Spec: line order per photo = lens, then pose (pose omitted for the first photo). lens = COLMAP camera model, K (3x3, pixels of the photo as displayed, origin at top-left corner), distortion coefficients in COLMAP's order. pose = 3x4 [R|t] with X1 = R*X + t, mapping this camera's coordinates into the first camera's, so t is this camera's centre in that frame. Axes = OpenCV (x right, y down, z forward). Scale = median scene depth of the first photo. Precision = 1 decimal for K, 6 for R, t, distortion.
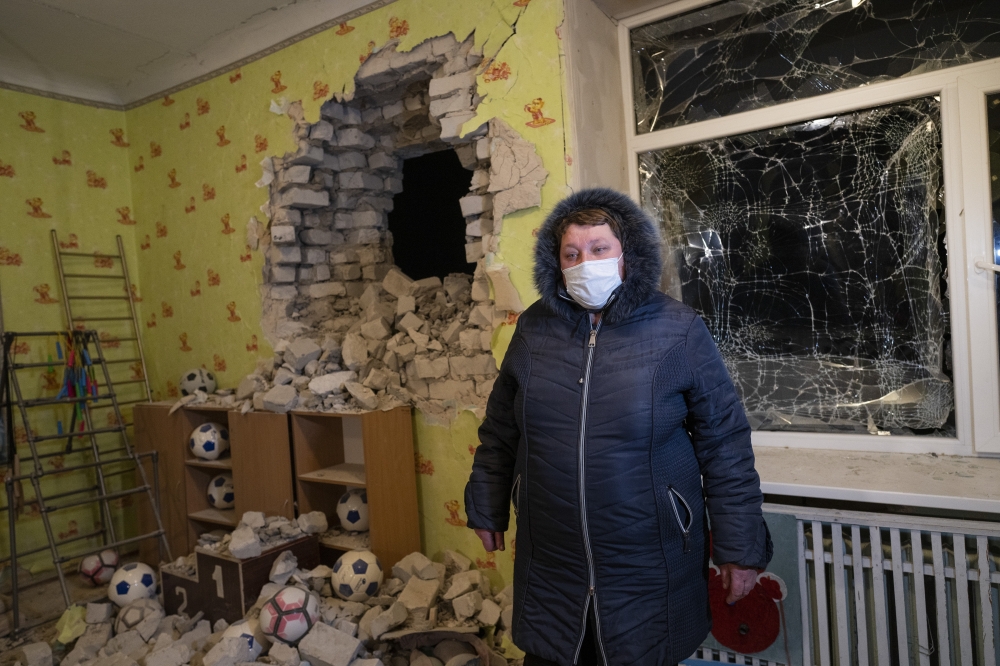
lens RADIAL K [[675.8, 0, 500.7], [0, 675.8, 334.3], [0, 0, 1]] dist [0.005332, -0.001757]
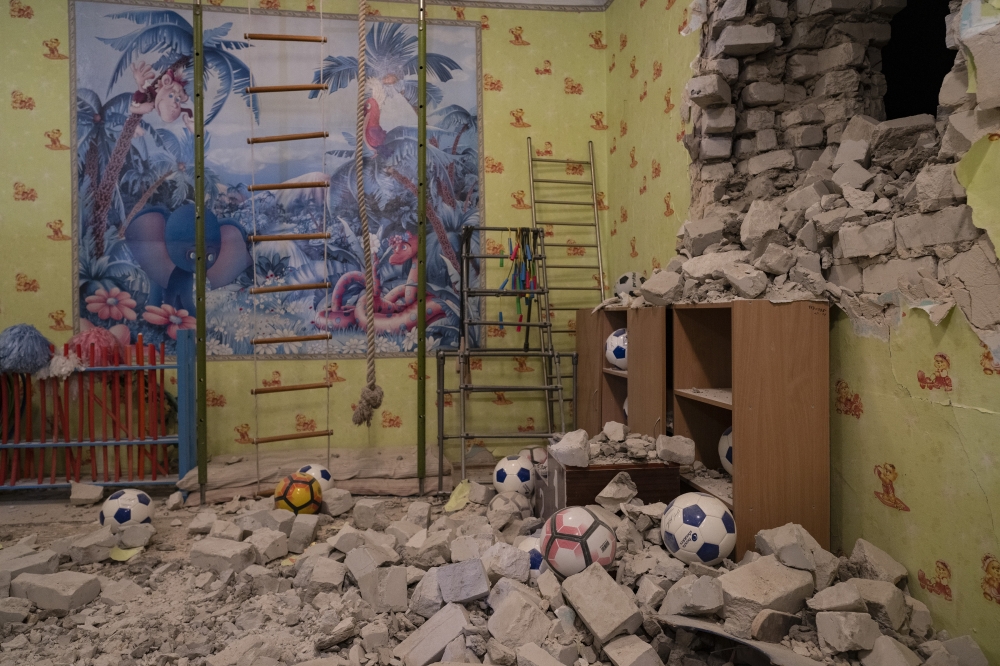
lens RADIAL K [[675.8, 0, 501.0], [0, 675.8, 330.2], [0, 0, 1]] dist [0.005332, -0.001757]
pose [[0.663487, 0.073294, -0.744589, 0.116335], [-0.051874, 0.997302, 0.051946, 0.096747], [0.746388, 0.004160, 0.665499, 0.293018]]
